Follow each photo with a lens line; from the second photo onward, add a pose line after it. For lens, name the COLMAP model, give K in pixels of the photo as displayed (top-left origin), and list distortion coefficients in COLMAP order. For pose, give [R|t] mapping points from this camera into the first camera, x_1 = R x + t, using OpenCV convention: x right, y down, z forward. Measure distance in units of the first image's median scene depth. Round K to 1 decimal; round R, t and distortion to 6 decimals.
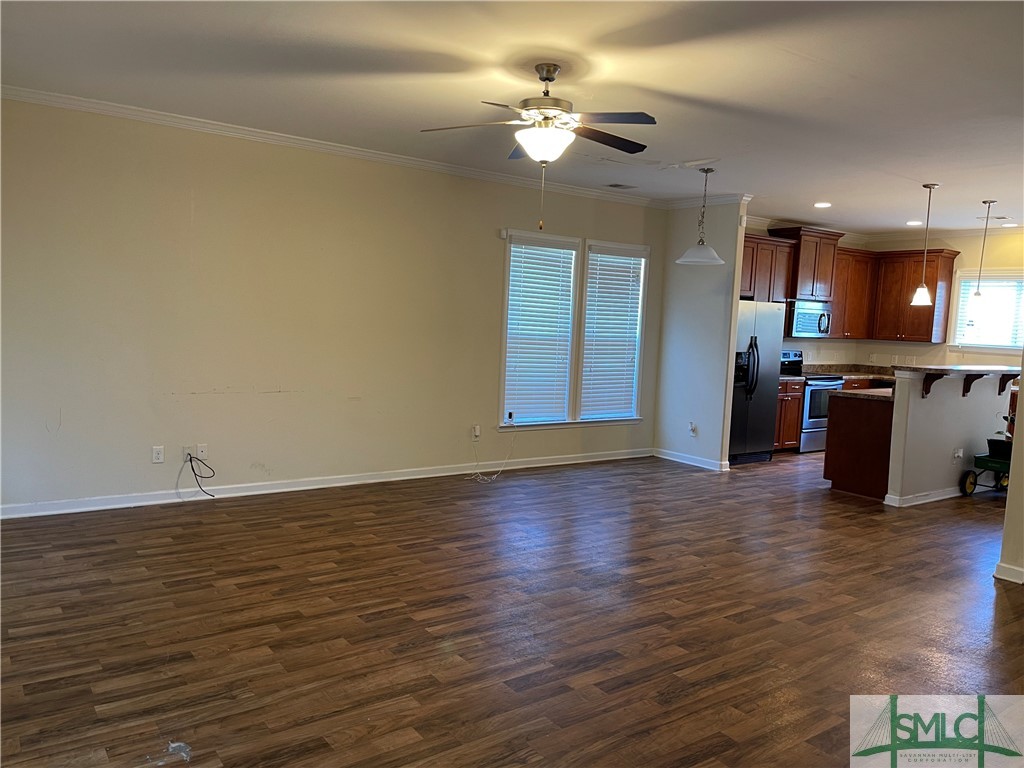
lens RADIAL K [[755.3, 0, 485.0], [0, 755.3, 397.7], [0, 0, 1]] dist [-0.001052, -0.004044]
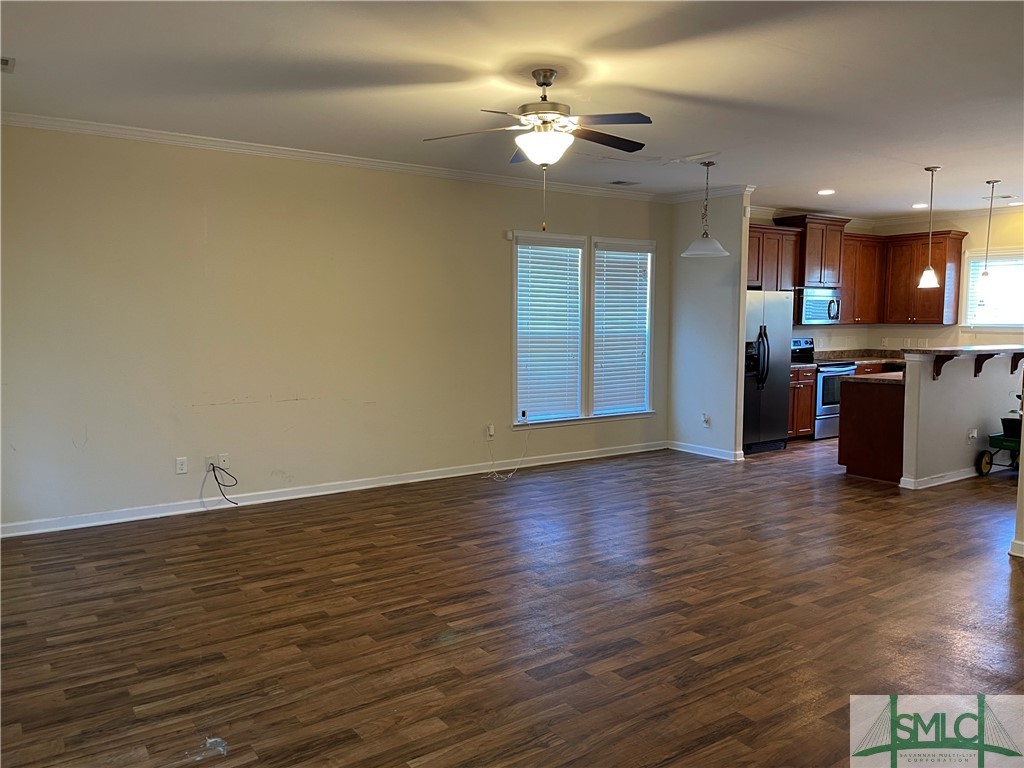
lens RADIAL K [[755.1, 0, 482.2], [0, 755.1, 394.7], [0, 0, 1]] dist [-0.003592, -0.003362]
pose [[0.998913, -0.040277, -0.023452, 0.003796], [0.040165, 0.999179, -0.005244, 0.001455], [0.023644, 0.004296, 0.999711, -0.019533]]
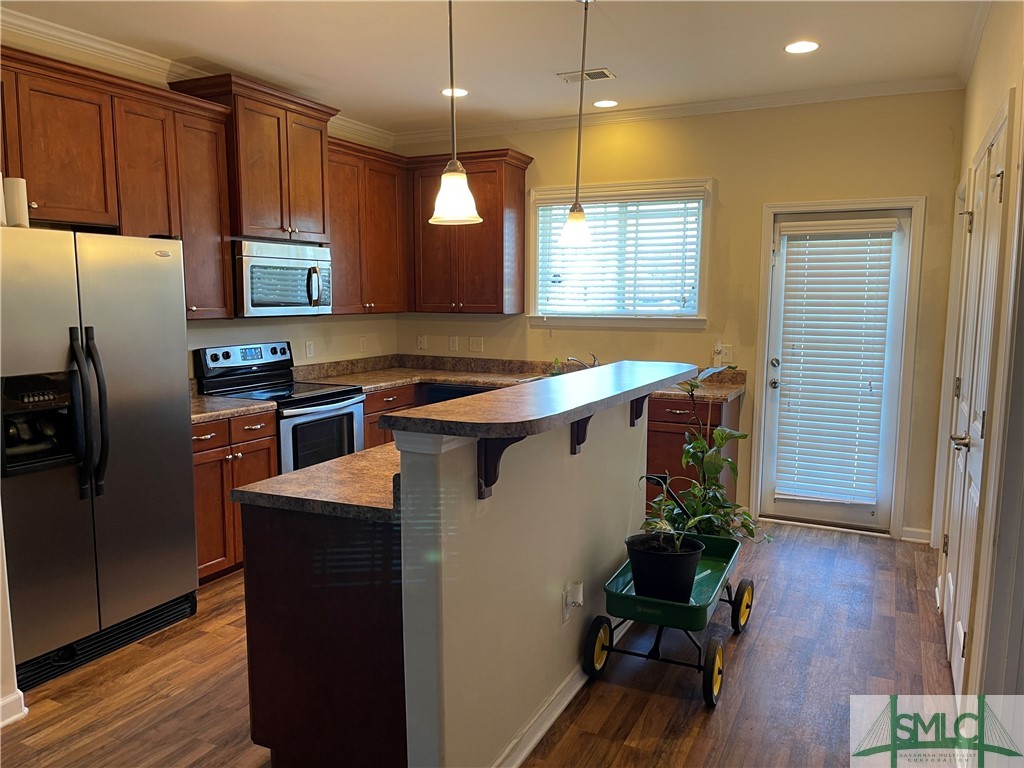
lens RADIAL K [[758.9, 0, 512.0], [0, 758.9, 384.0], [0, 0, 1]] dist [-0.001505, -0.001927]
pose [[0.861207, -0.094209, 0.499448, 0.520194], [0.083532, 0.995544, 0.043751, -0.077060], [-0.501344, 0.004042, 0.865239, 0.850478]]
